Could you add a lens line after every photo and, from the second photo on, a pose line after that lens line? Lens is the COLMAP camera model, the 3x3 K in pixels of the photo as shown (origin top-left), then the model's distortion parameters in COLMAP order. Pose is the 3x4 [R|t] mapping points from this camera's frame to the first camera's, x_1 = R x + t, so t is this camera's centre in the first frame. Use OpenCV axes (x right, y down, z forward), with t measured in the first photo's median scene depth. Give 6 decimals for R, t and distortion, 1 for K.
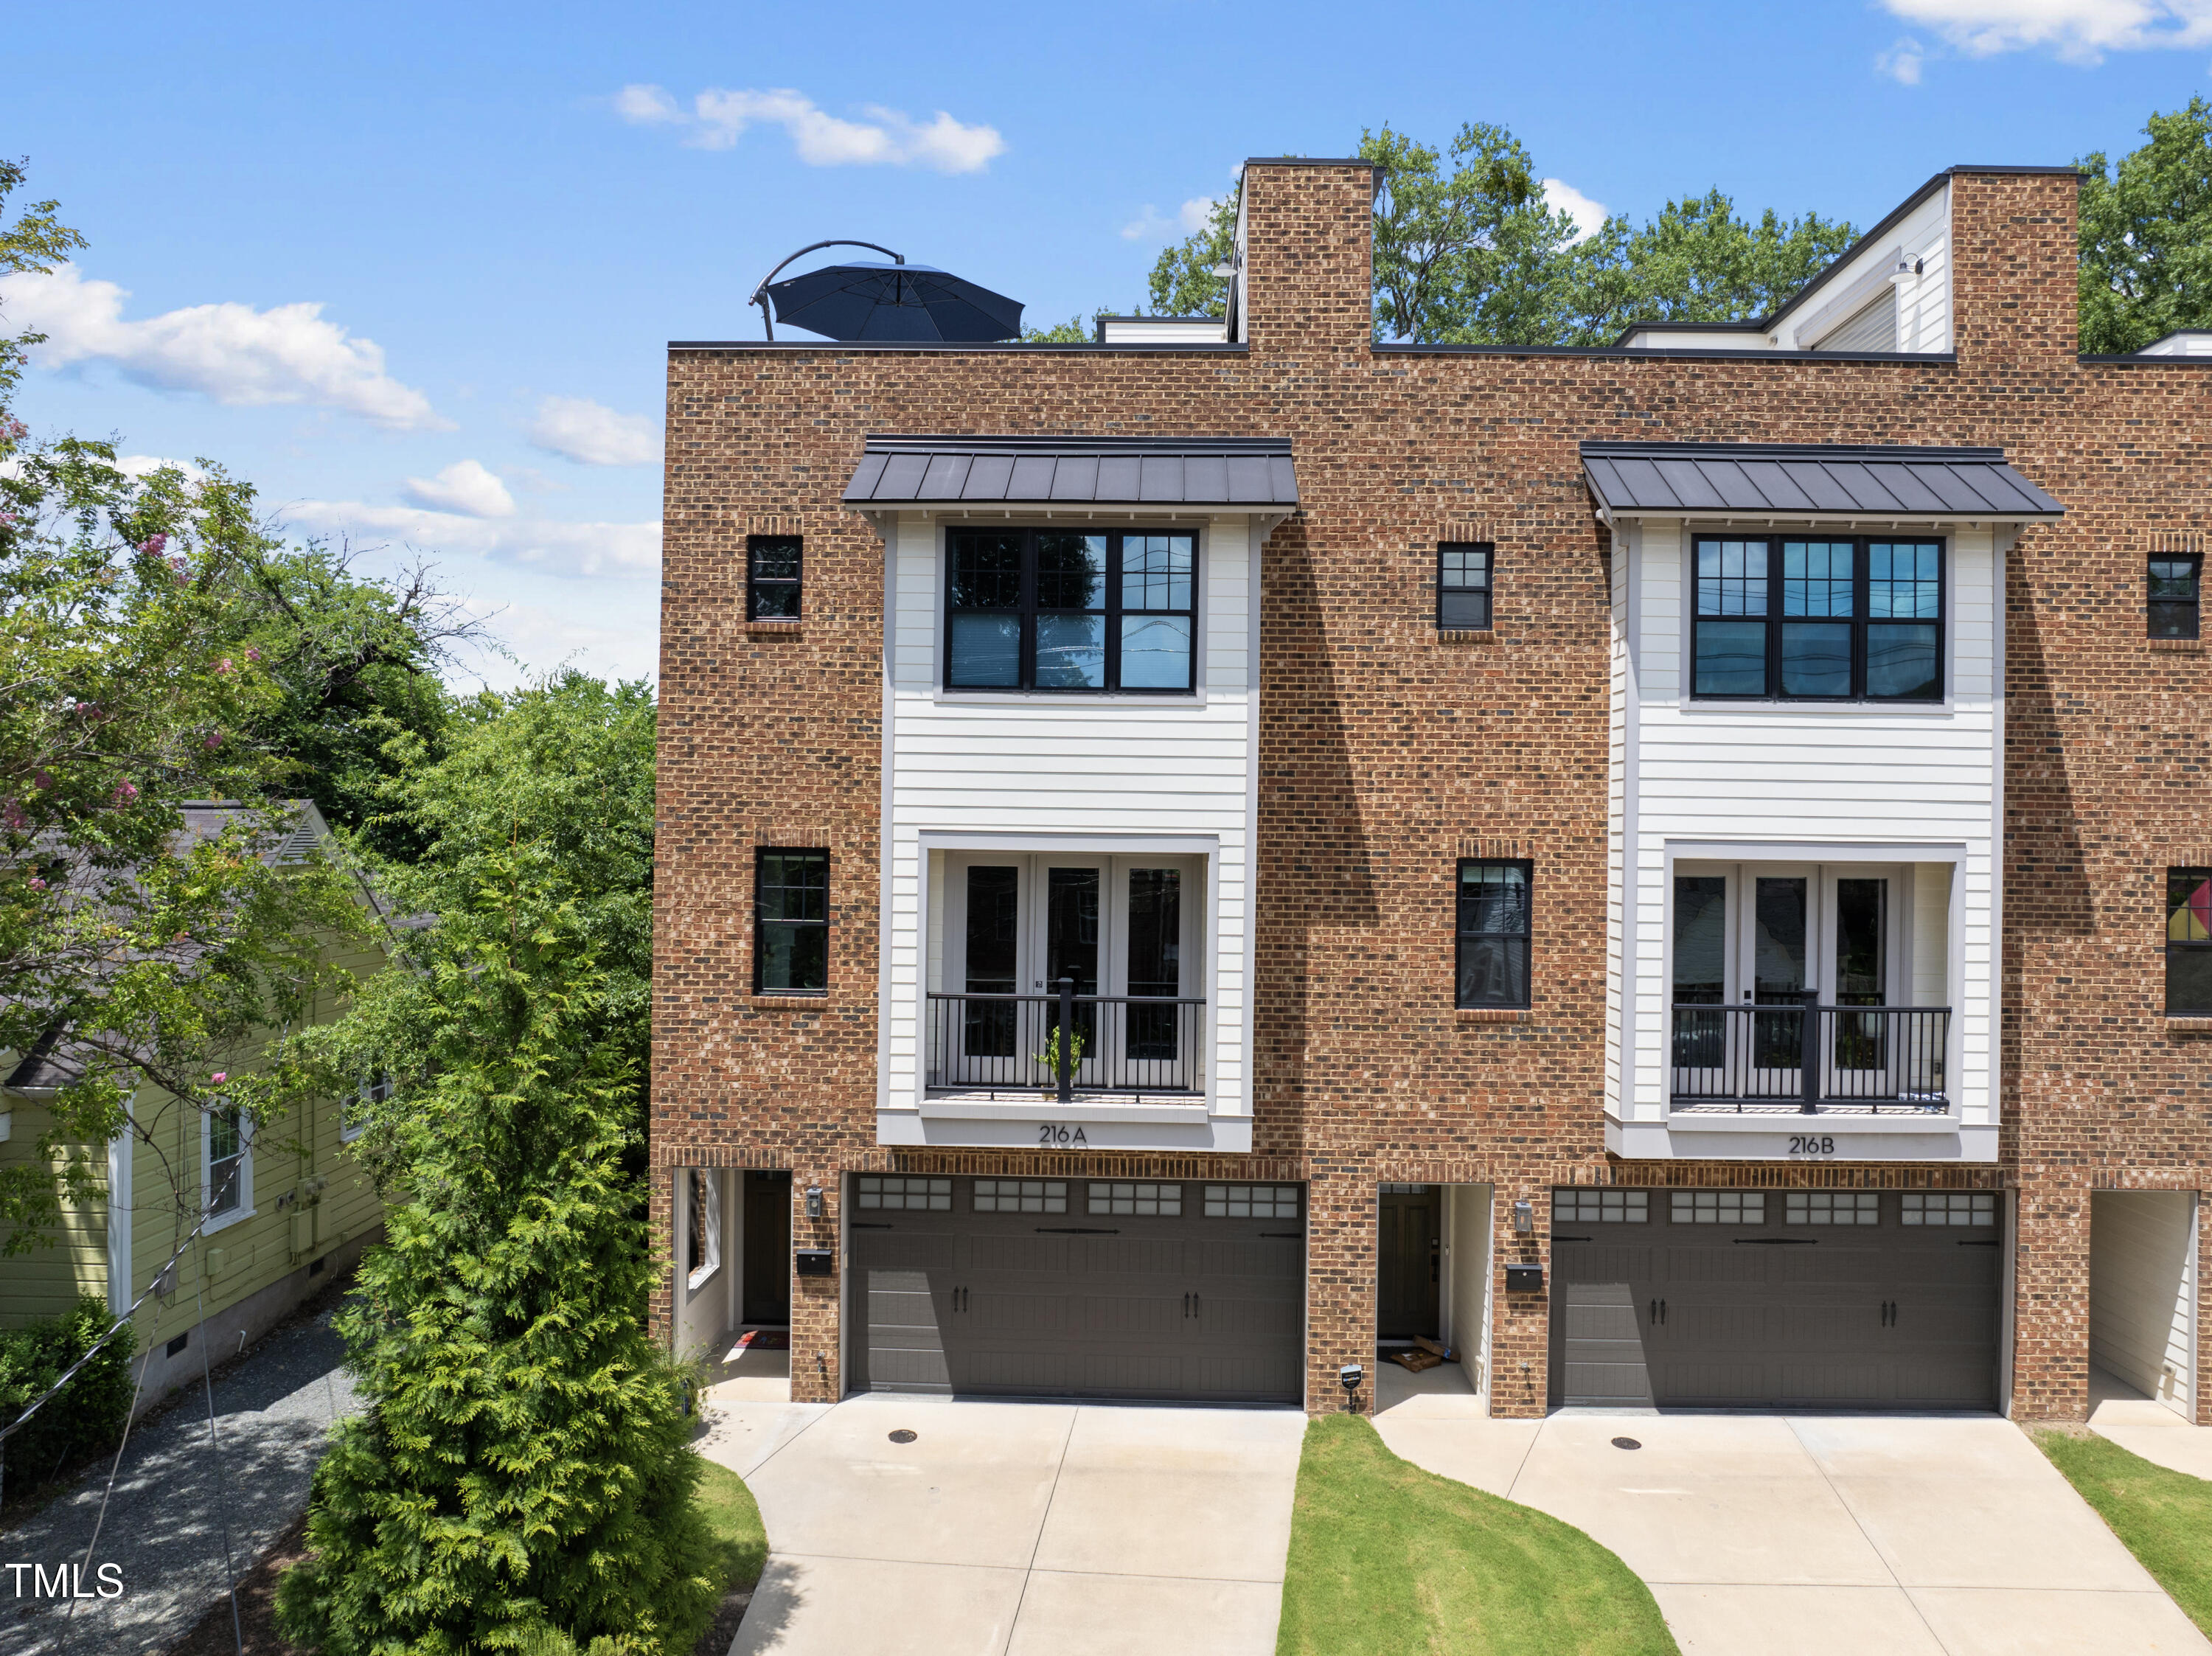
lens RADIAL K [[1572.9, 0, 1134.4], [0, 1572.9, 830.6], [0, 0, 1]] dist [-0.032190, 0.001805]
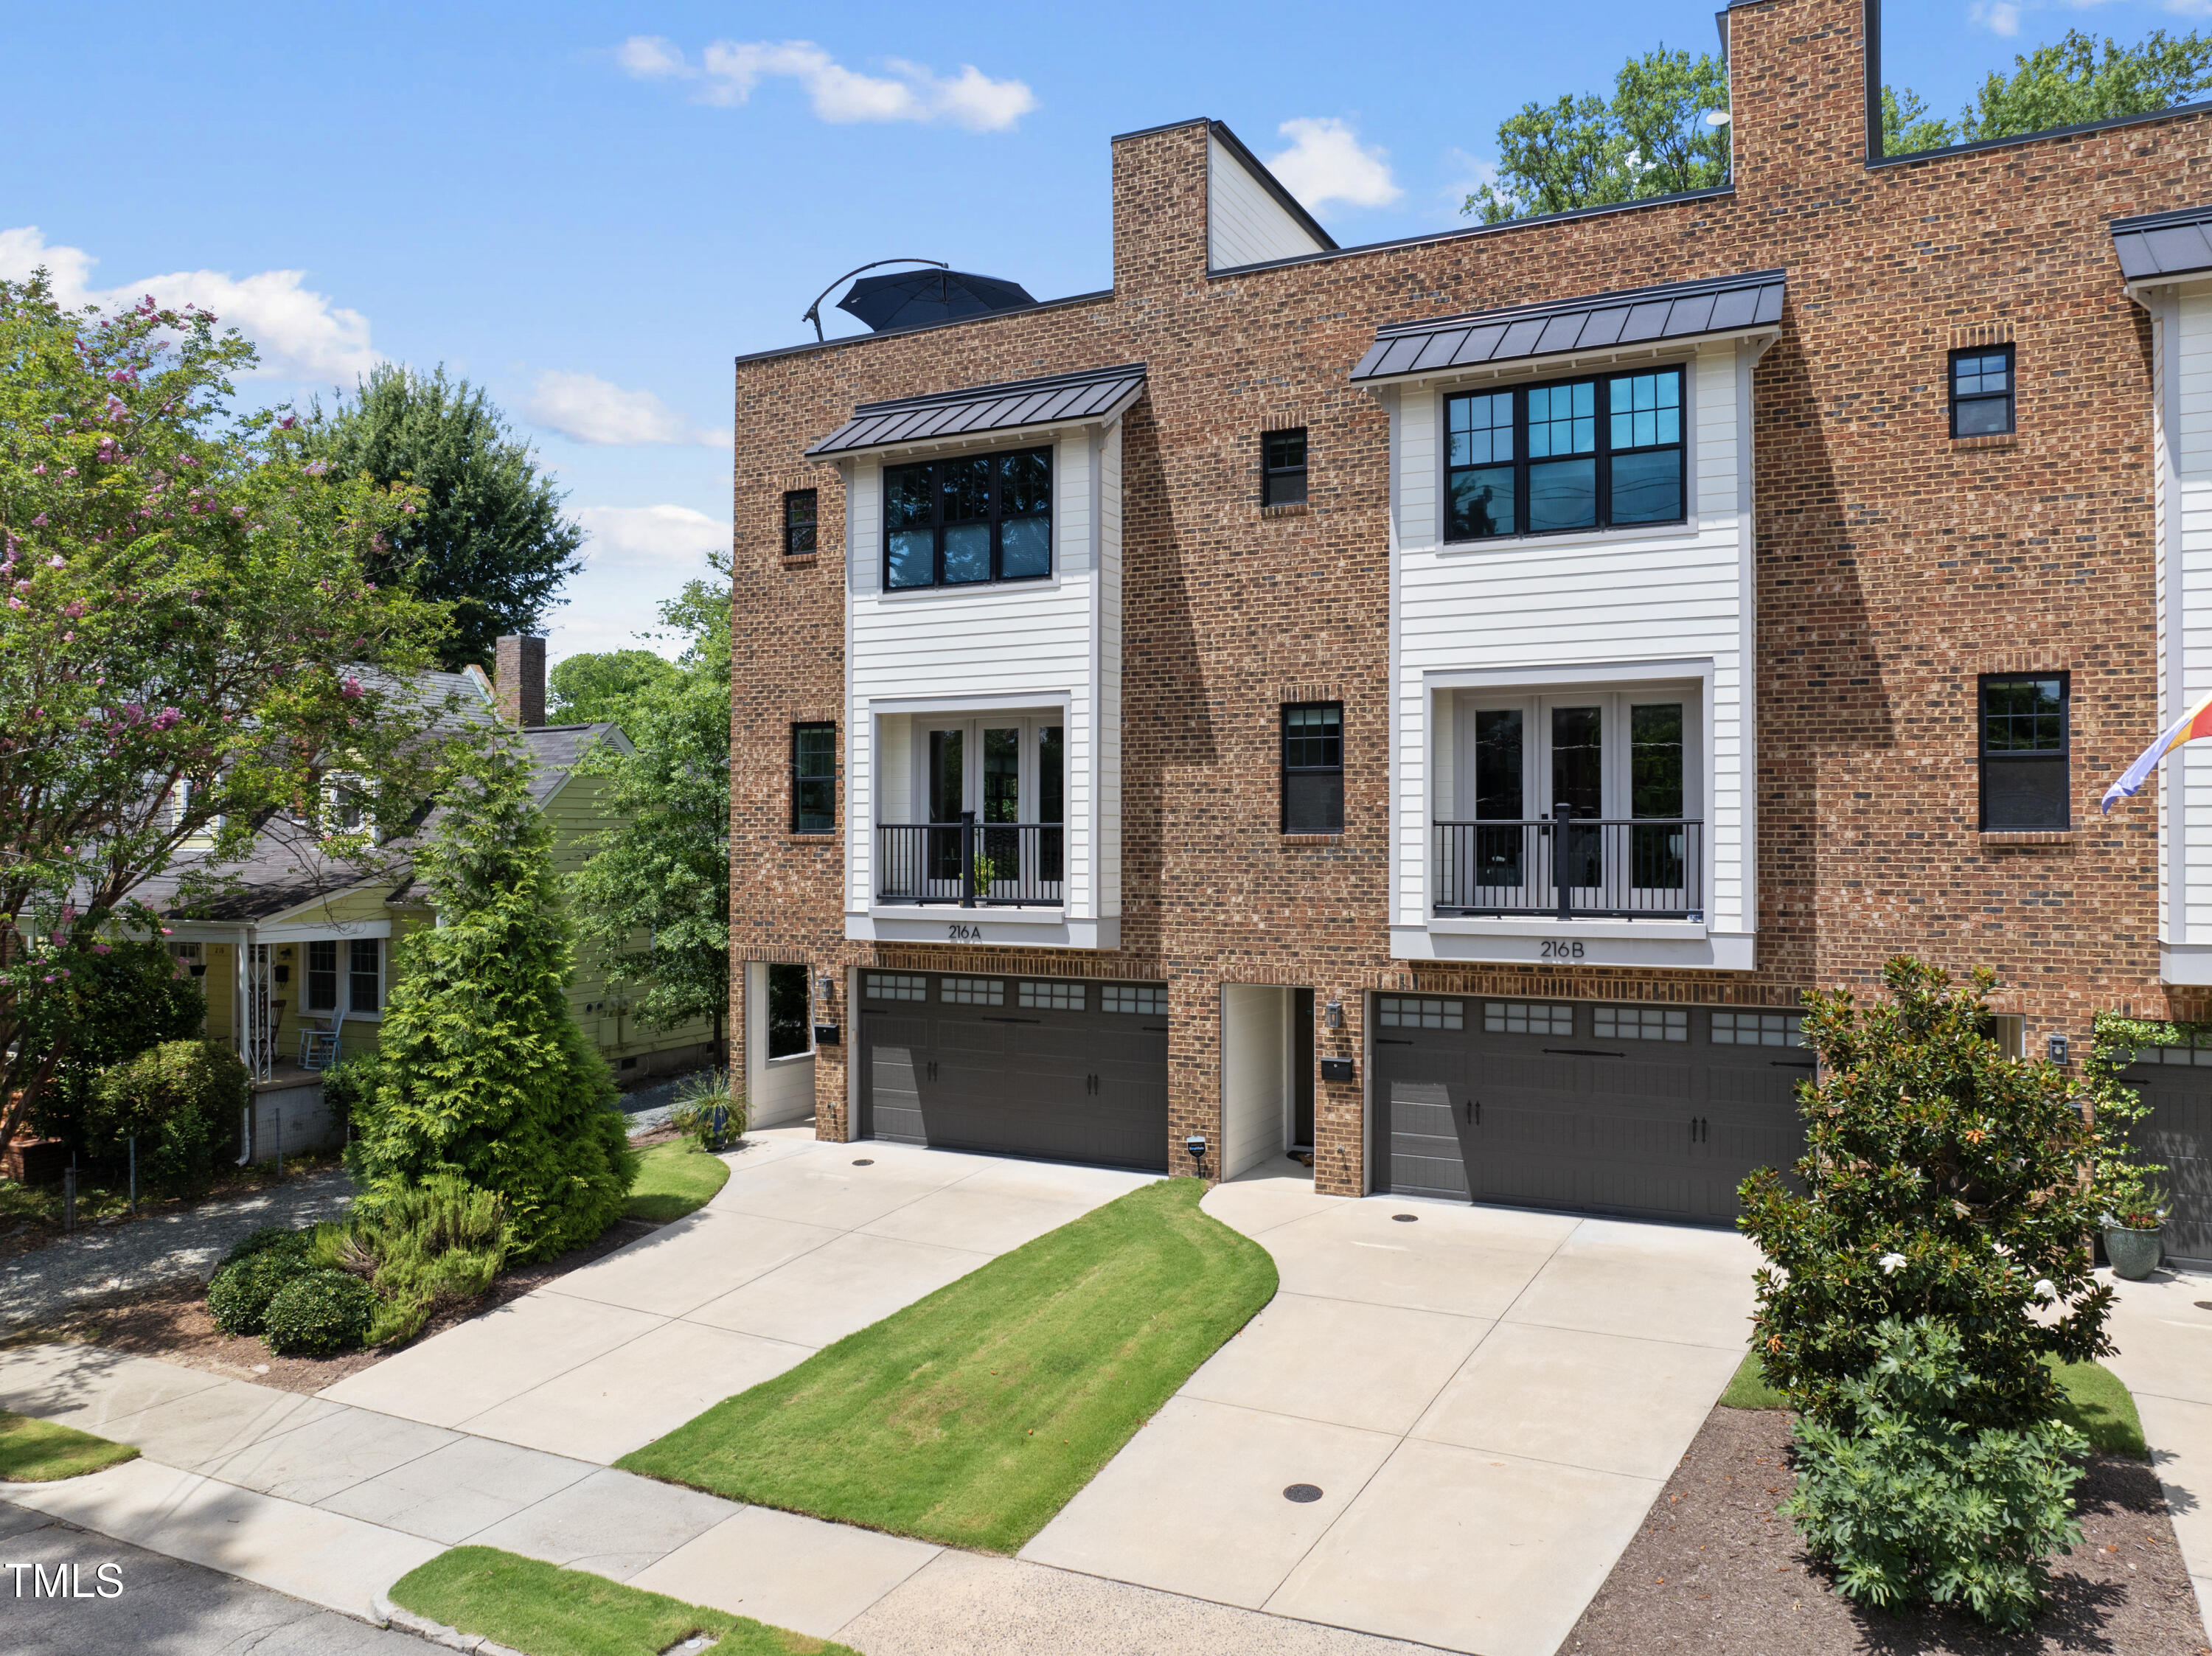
lens RADIAL K [[1572.9, 0, 1116.0], [0, 1572.9, 828.7], [0, 0, 1]] dist [-0.032190, 0.001805]
pose [[0.903745, -0.017466, -0.427715, 0.590624], [0.014643, 0.999844, -0.009889, 0.119713], [0.427821, 0.002674, 0.903860, -0.094693]]
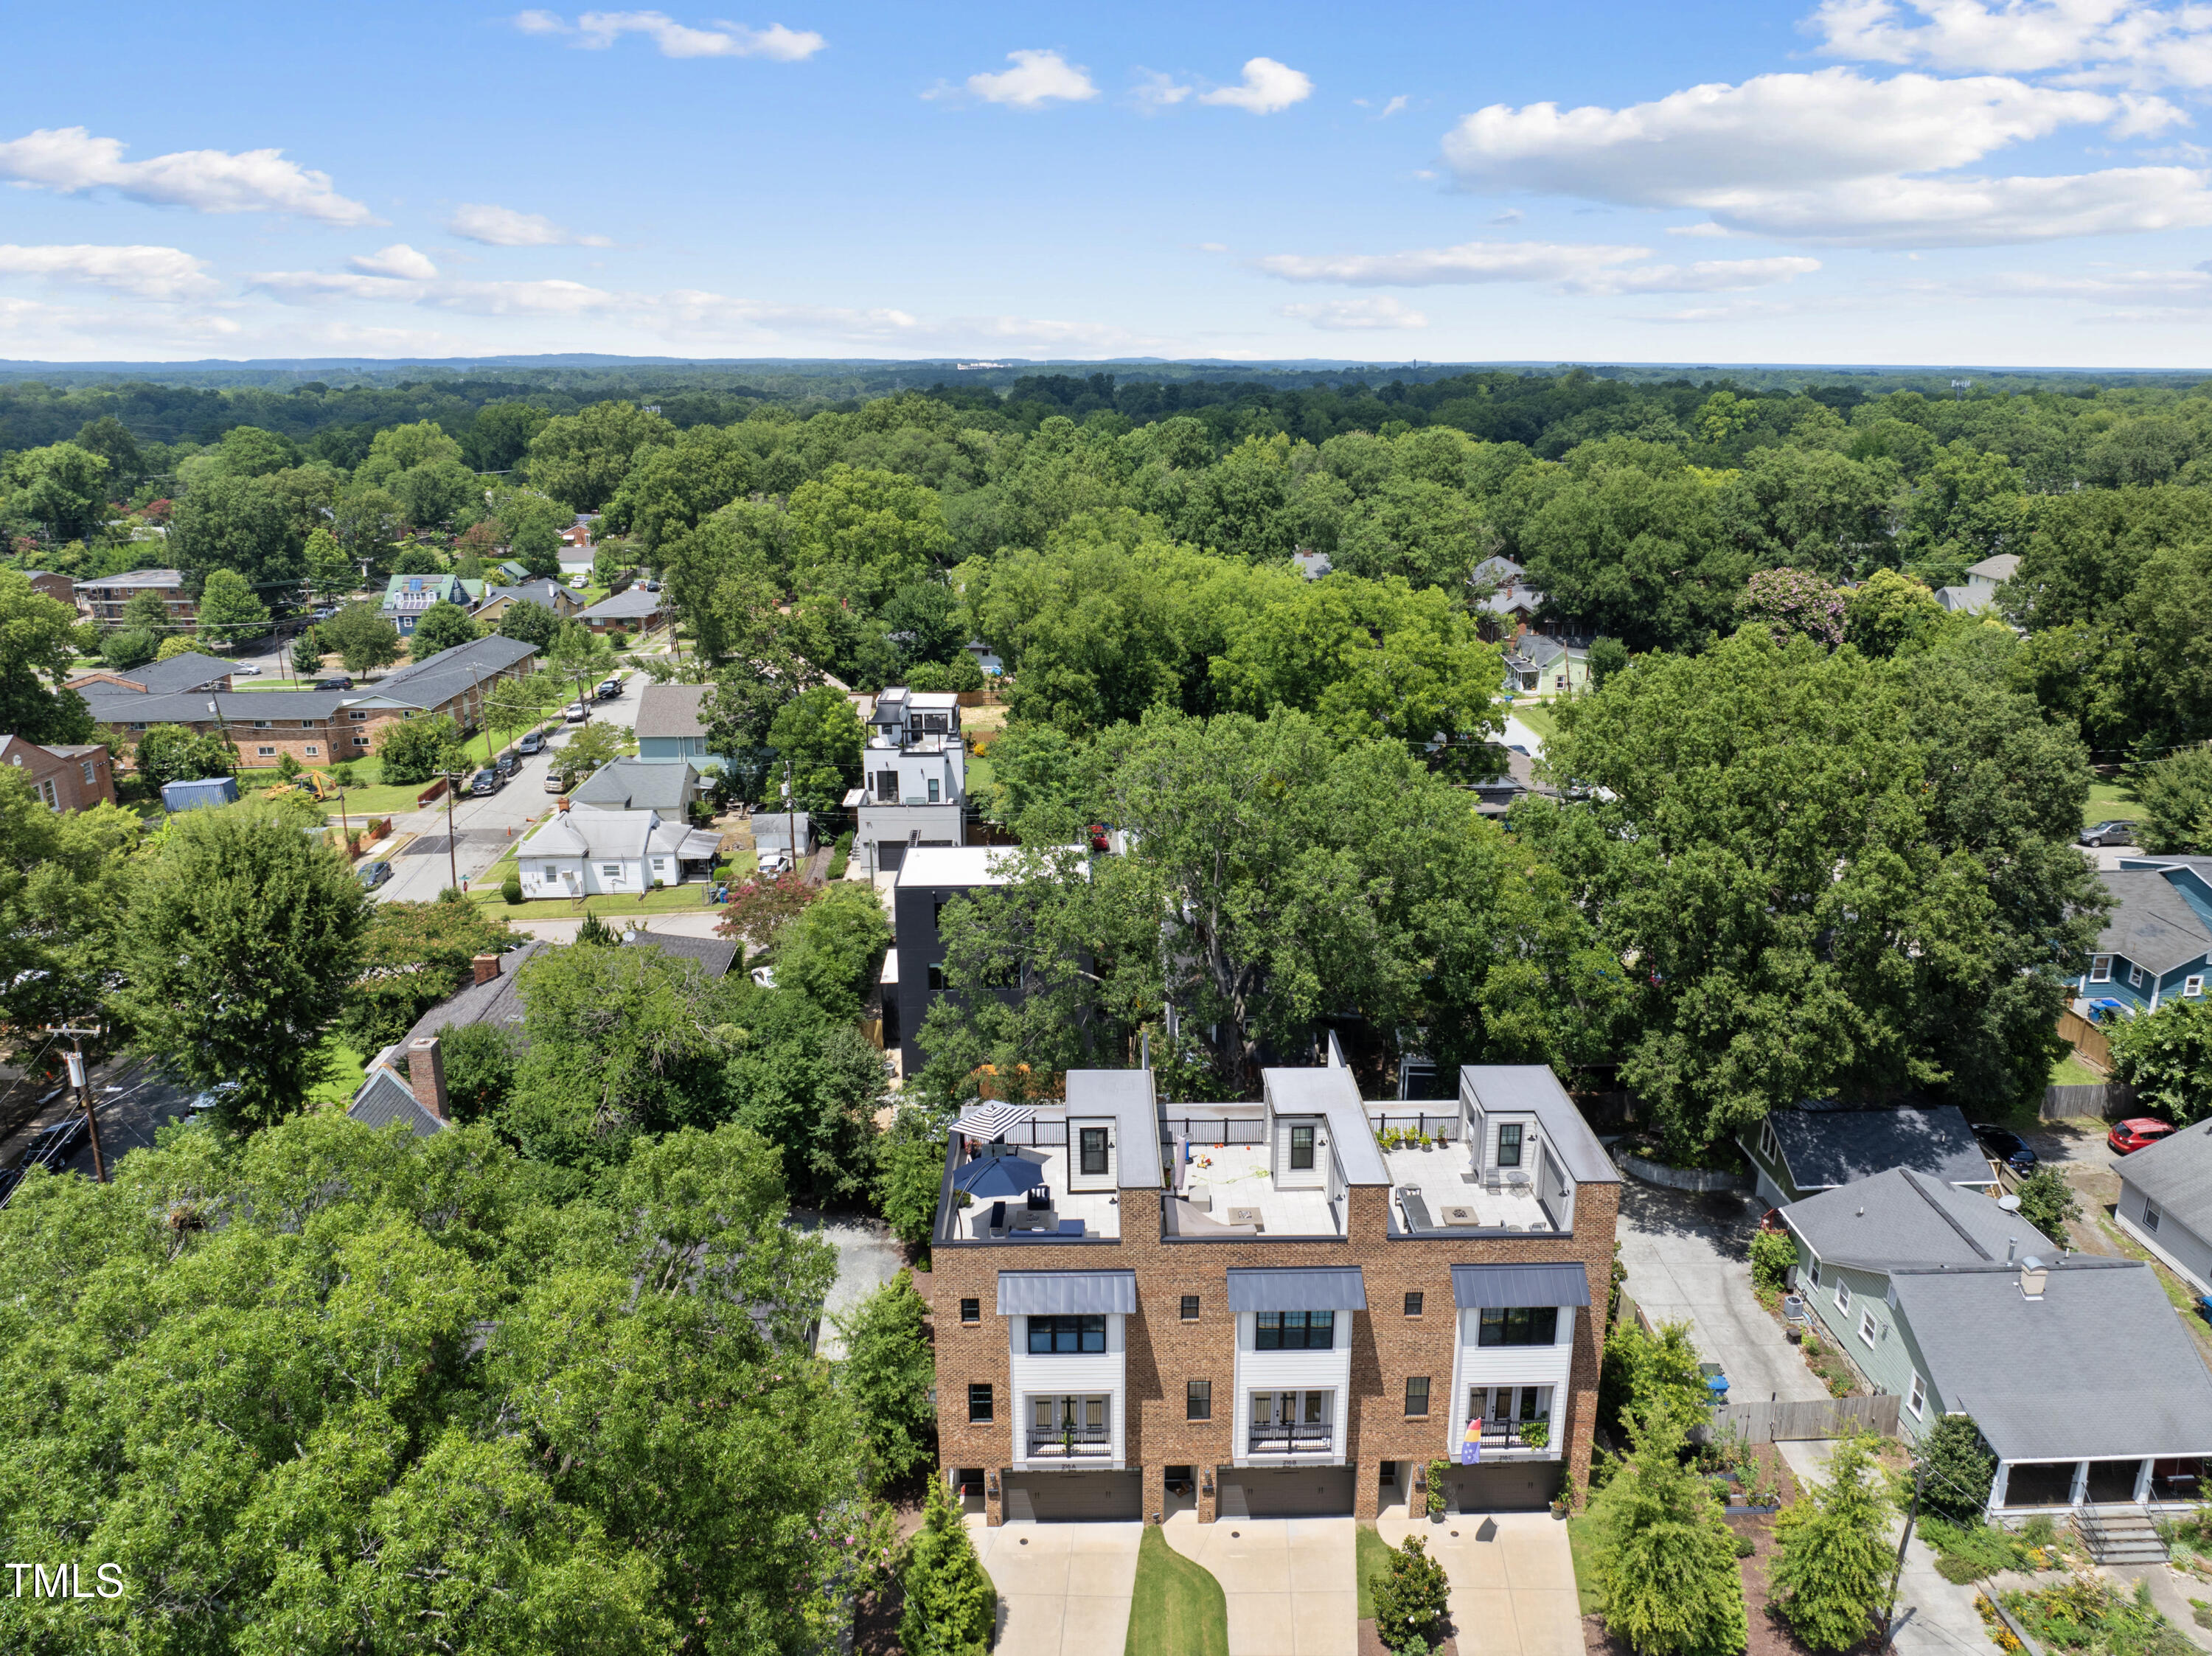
lens RADIAL K [[1572.9, 0, 1136.3], [0, 1572.9, 798.6], [0, 0, 1]] dist [-0.032190, 0.001805]
pose [[0.998936, -0.024388, 0.039147, 0.003288], [0.012312, 0.958973, 0.283232, -2.054491], [-0.044449, -0.282448, 0.958252, -1.750966]]
